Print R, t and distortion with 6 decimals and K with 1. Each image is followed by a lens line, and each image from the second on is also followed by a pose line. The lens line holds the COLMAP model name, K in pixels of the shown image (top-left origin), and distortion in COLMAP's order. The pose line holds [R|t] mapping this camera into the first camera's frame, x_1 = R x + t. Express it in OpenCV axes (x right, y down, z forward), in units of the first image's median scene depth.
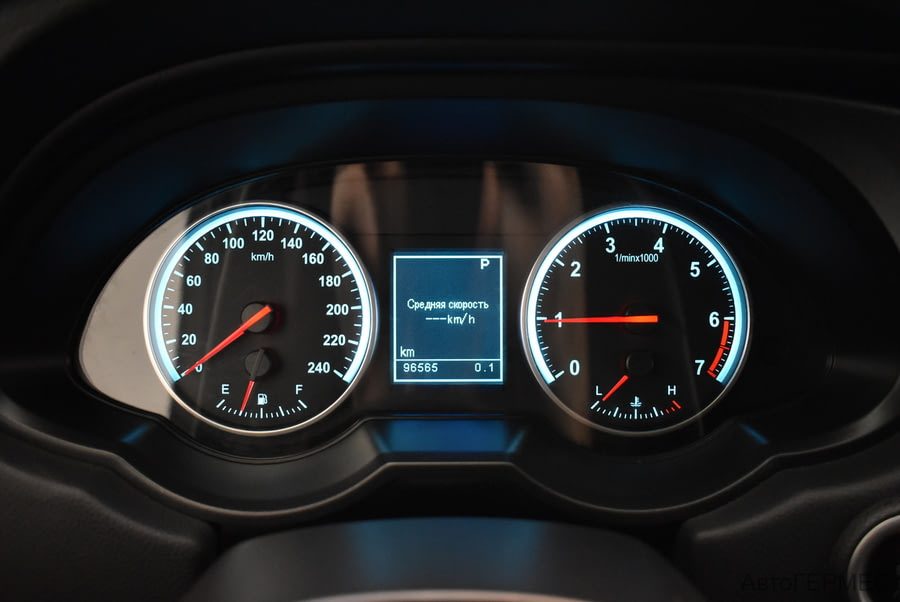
lens RADIAL K [[830.4, 0, 449.3], [0, 830.4, 304.1], [0, 0, 1]] dist [-0.088331, 0.000000]
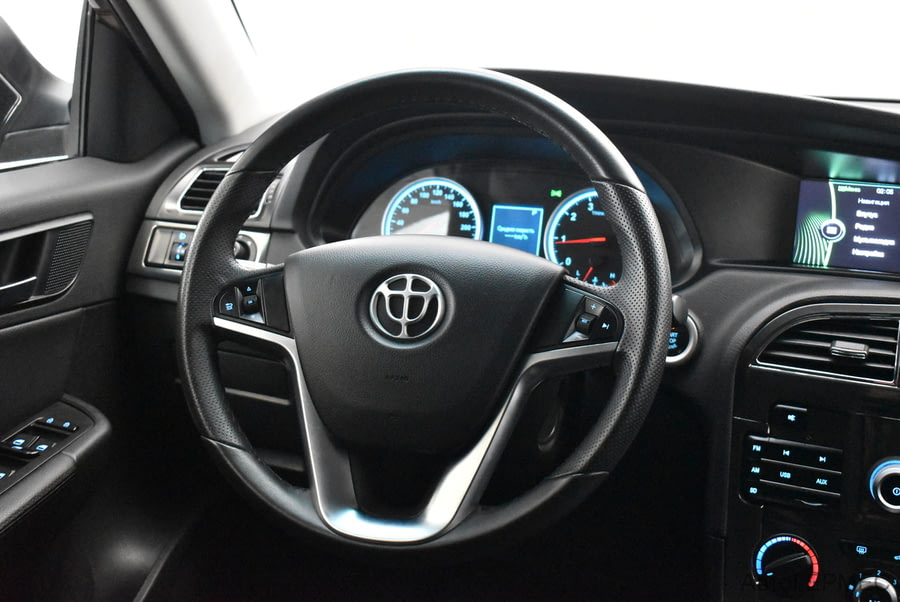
lens RADIAL K [[1229.9, 0, 445.9], [0, 1229.9, 298.6], [0, 0, 1]] dist [-0.049879, 0.000000]
pose [[0.956207, 0.082564, -0.280803, 0.755111], [-0.110618, 0.990175, -0.085543, 0.482644], [0.270981, 0.112859, 0.955946, -2.143802]]
